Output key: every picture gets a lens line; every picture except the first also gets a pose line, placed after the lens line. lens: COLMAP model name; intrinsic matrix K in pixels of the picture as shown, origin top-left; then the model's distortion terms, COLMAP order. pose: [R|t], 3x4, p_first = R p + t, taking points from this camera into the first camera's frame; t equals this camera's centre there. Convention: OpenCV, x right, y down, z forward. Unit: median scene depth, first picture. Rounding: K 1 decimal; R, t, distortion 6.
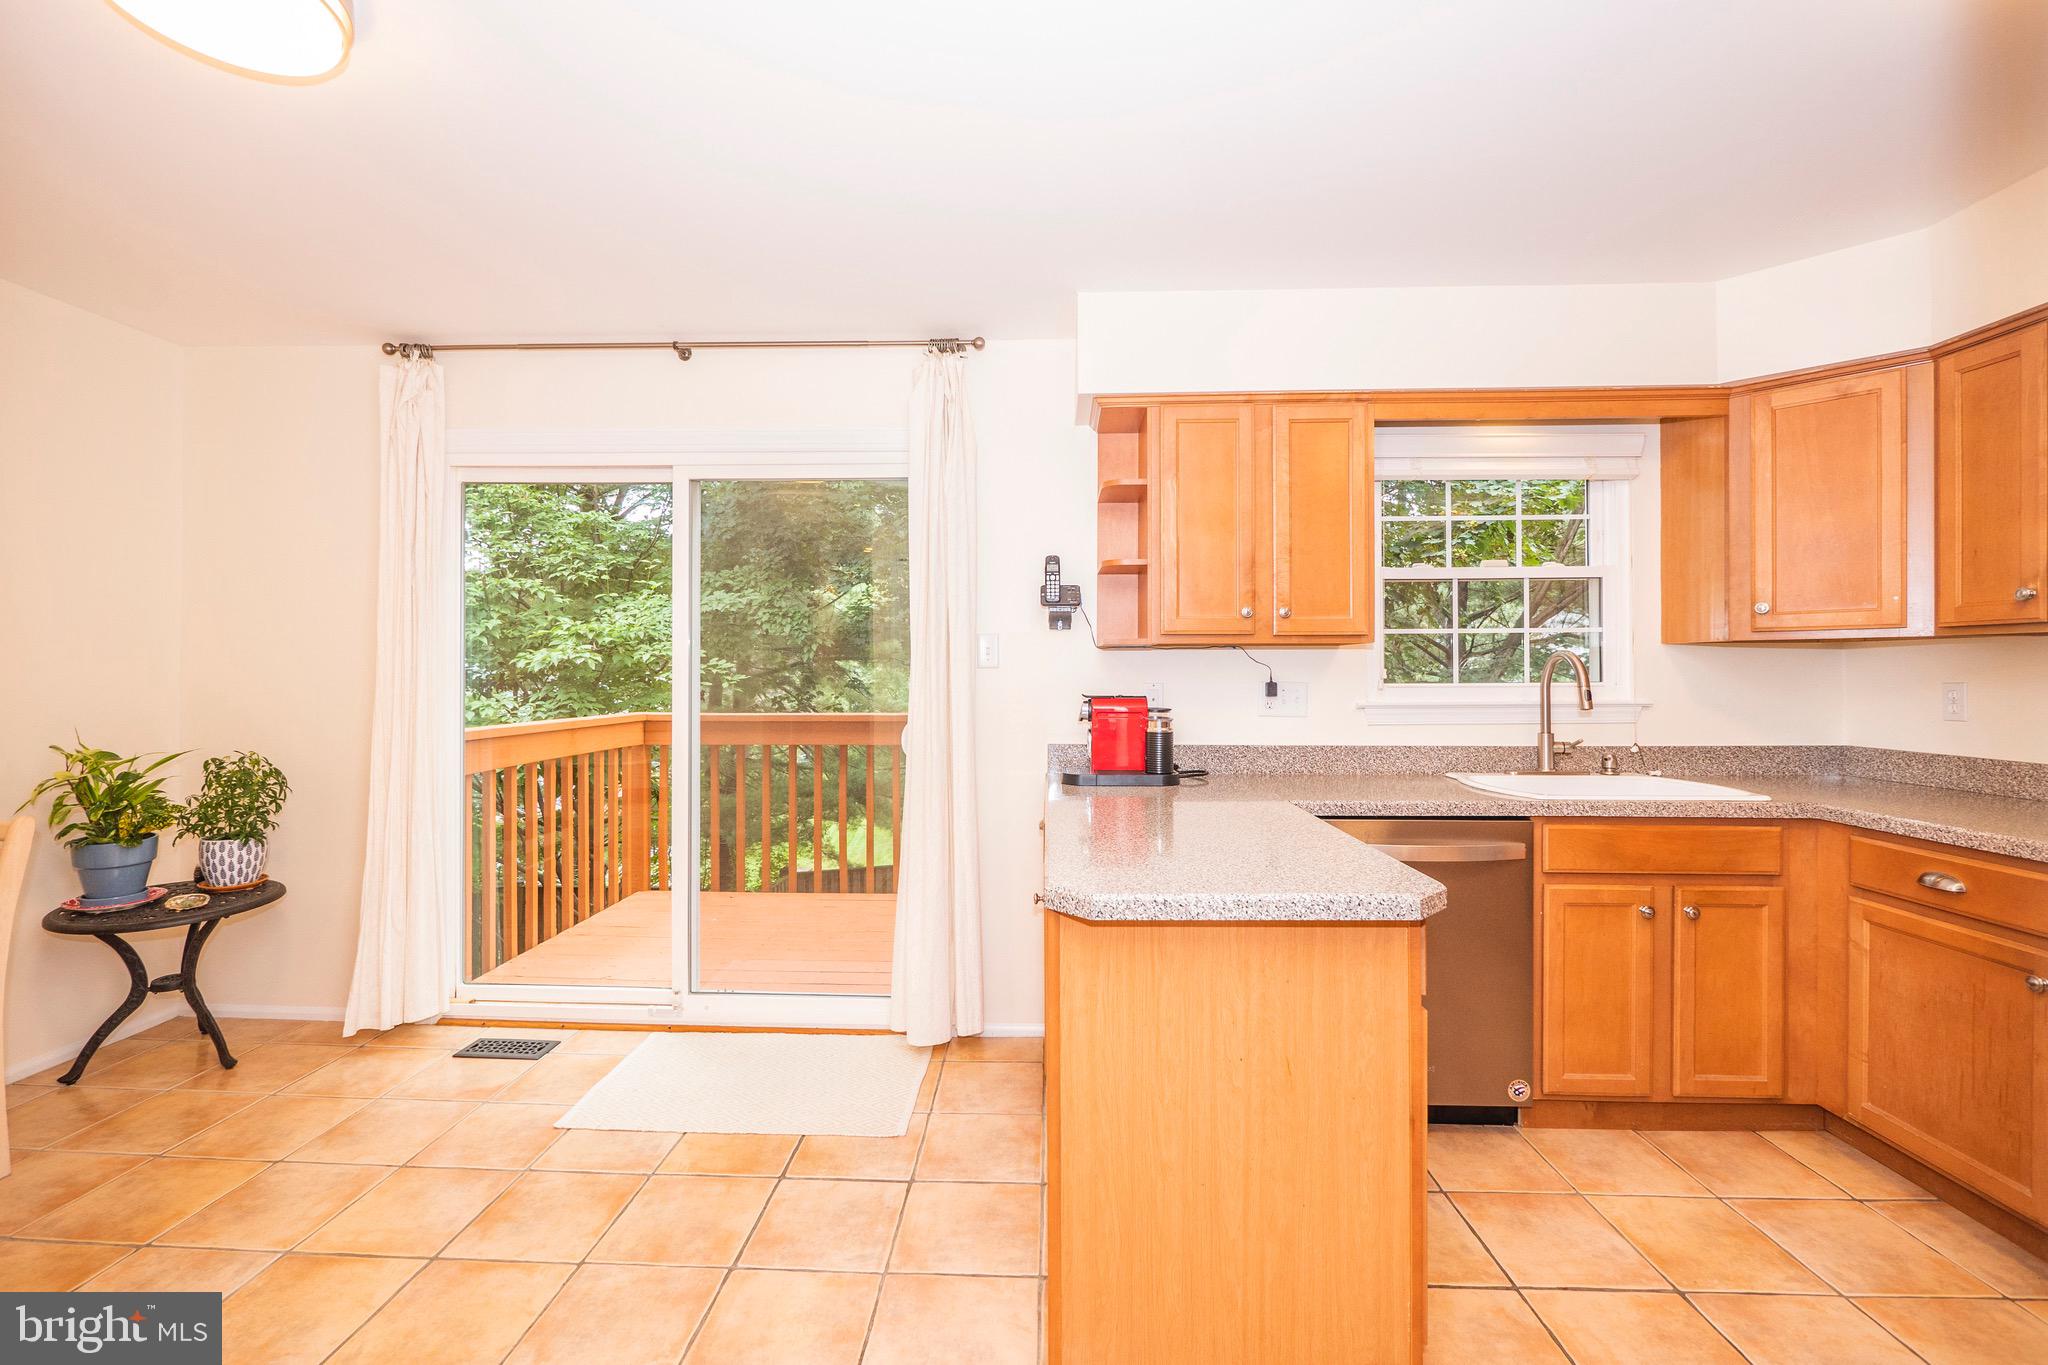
lens RADIAL K [[860.8, 0, 1019.7], [0, 860.8, 674.0], [0, 0, 1]] dist [-0.007188, 0.001149]
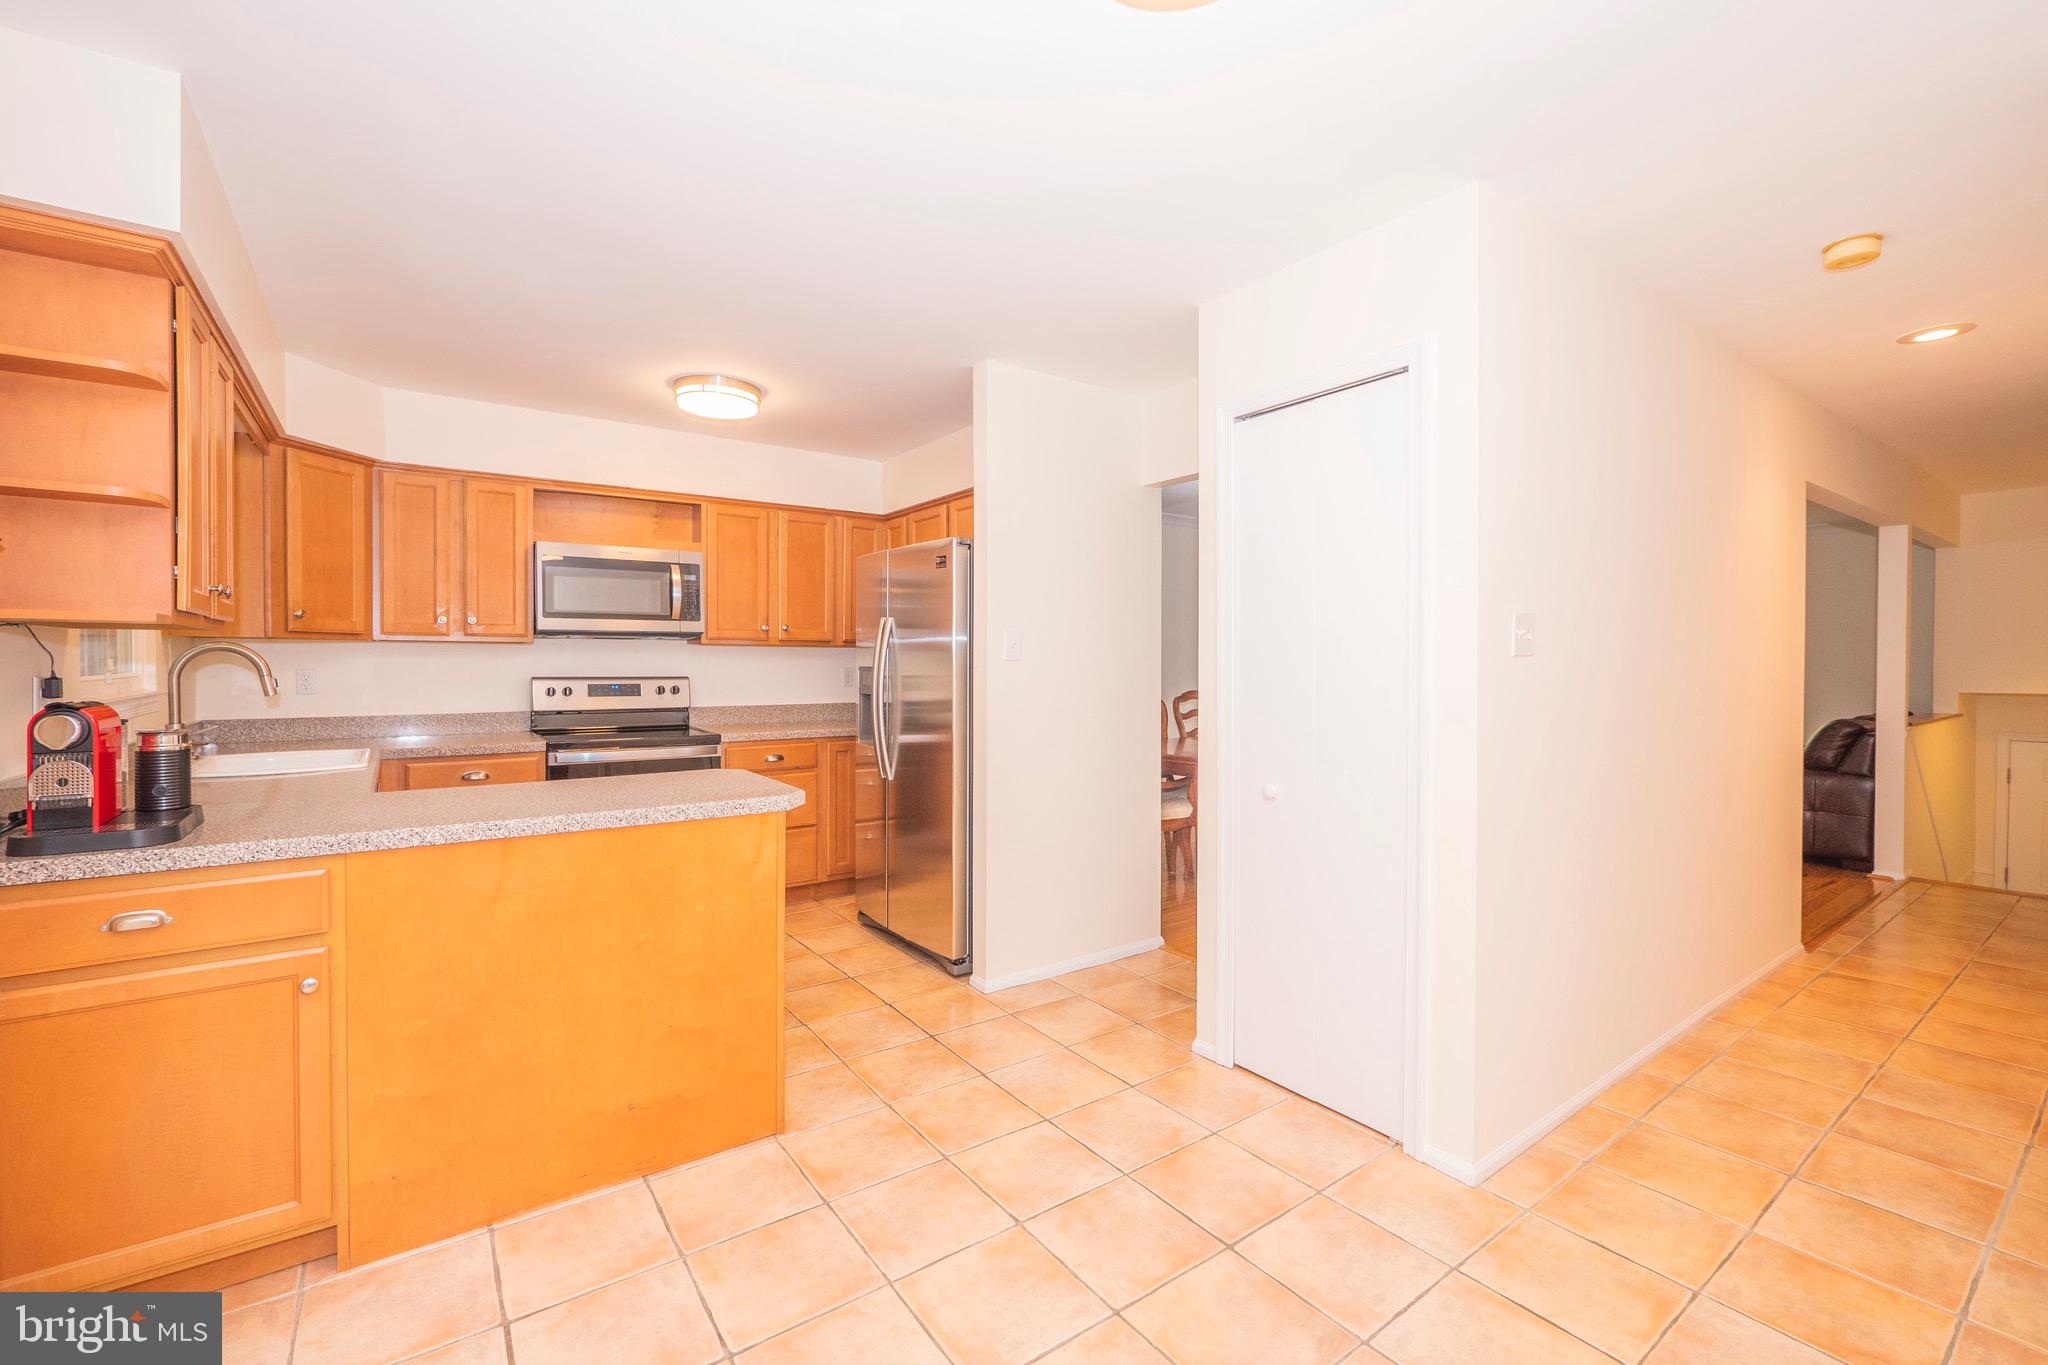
lens RADIAL K [[860.8, 0, 1020.5], [0, 860.8, 670.4], [0, 0, 1]] dist [-0.007188, 0.001149]
pose [[-0.612775, -0.006409, 0.790232, -0.813149], [0.003260, 0.999938, 0.010638, 0.000979], [-0.790251, 0.009095, -0.612716, 0.885624]]
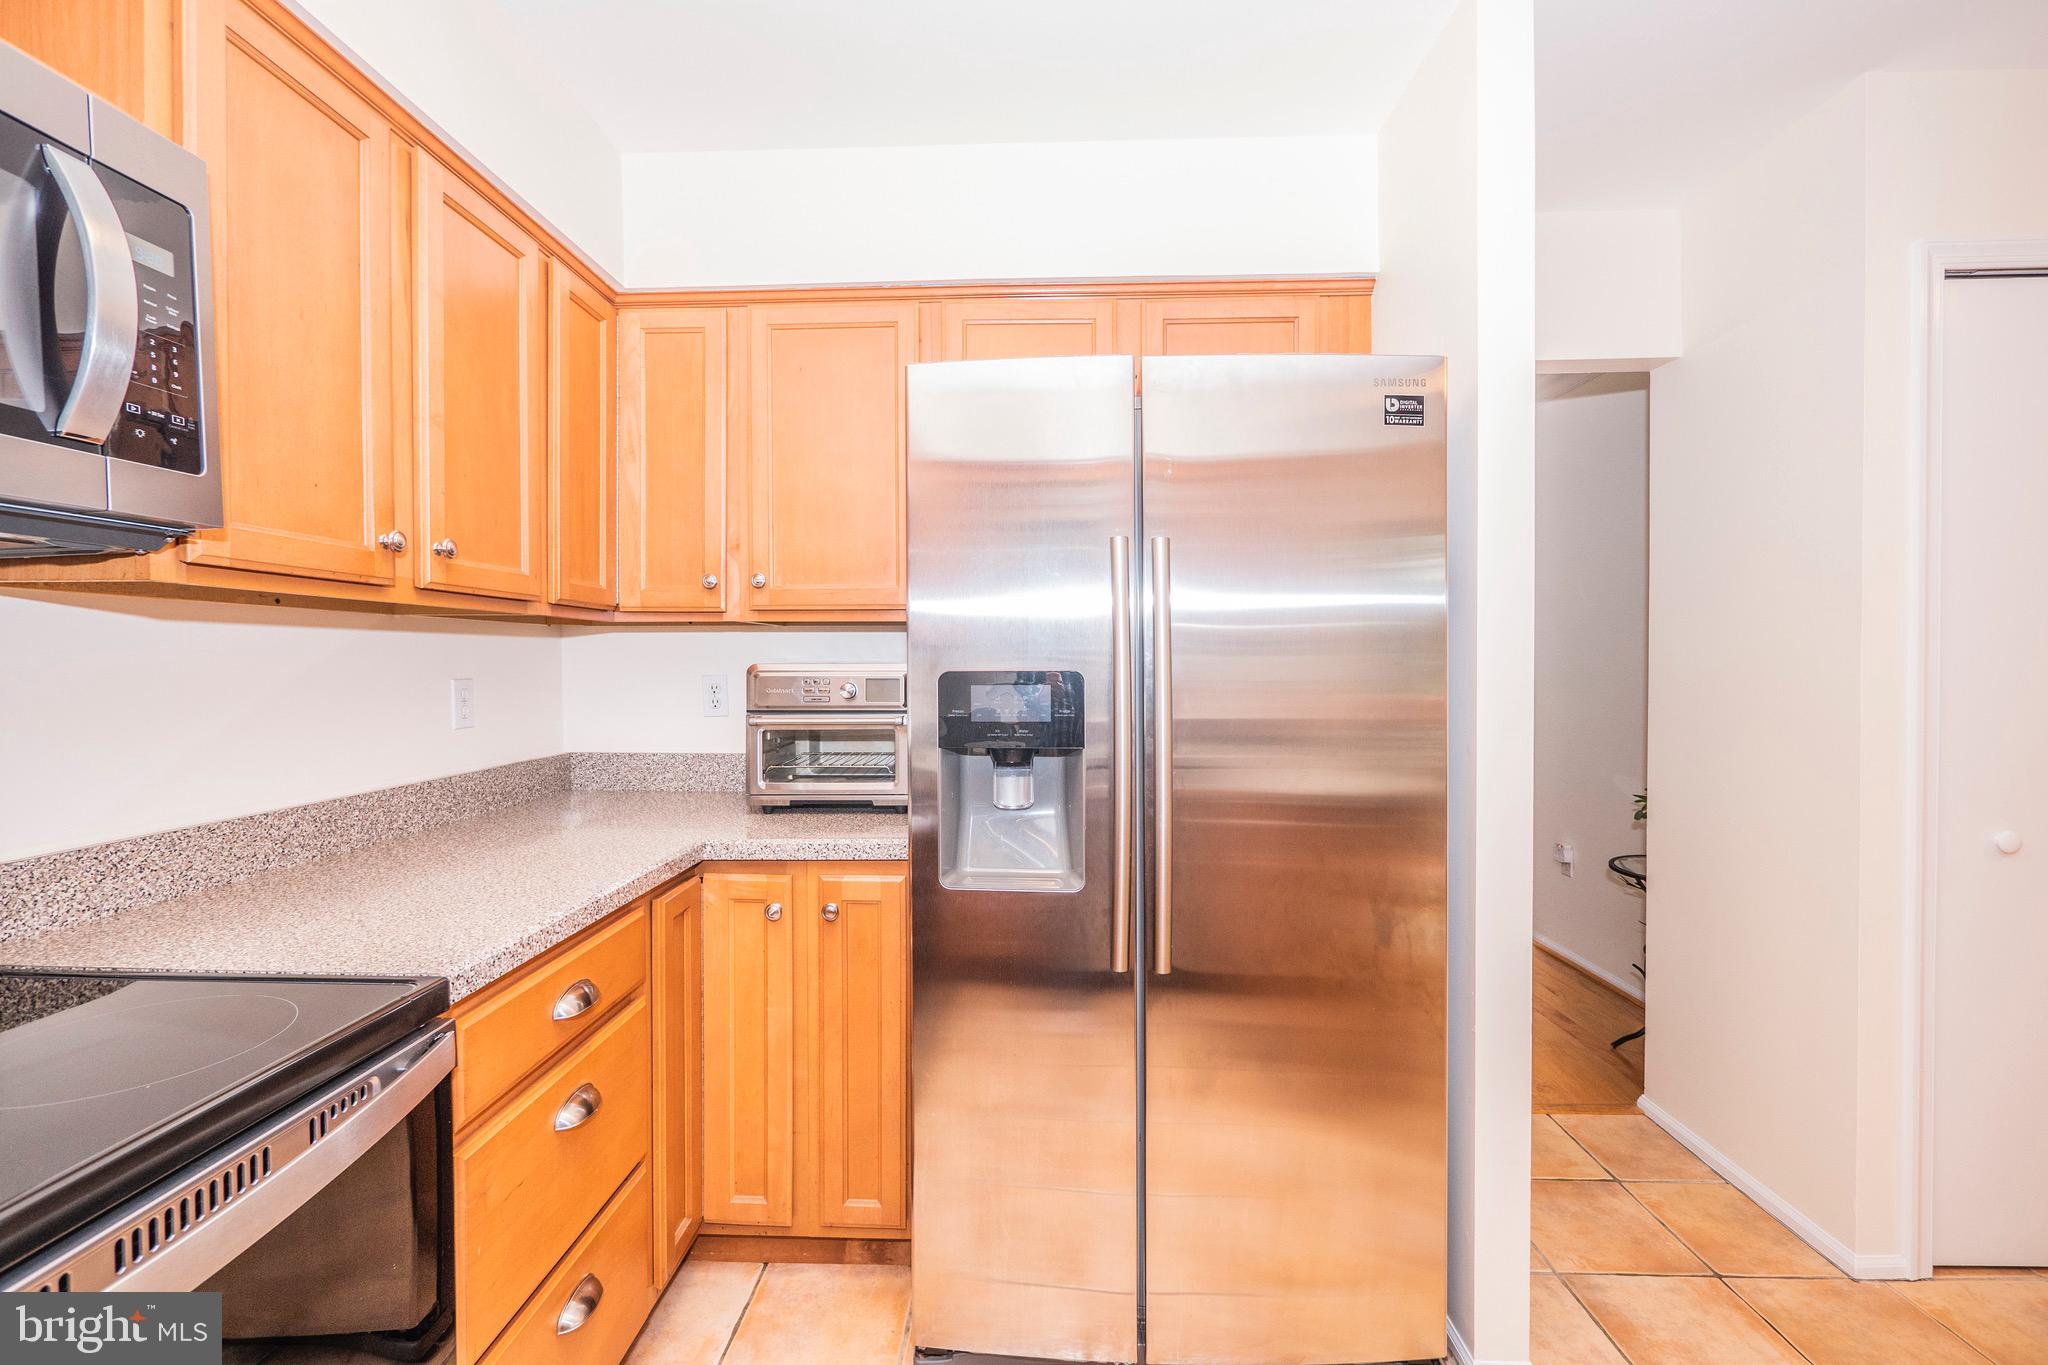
lens RADIAL K [[860.8, 0, 1021.1], [0, 860.8, 670.1], [0, 0, 1]] dist [-0.007188, 0.001149]
pose [[-0.999967, 0.007001, -0.004034, 0.532903], [0.006915, 0.999755, 0.021031, -0.002159], [0.004180, 0.021002, -0.999771, 0.714687]]
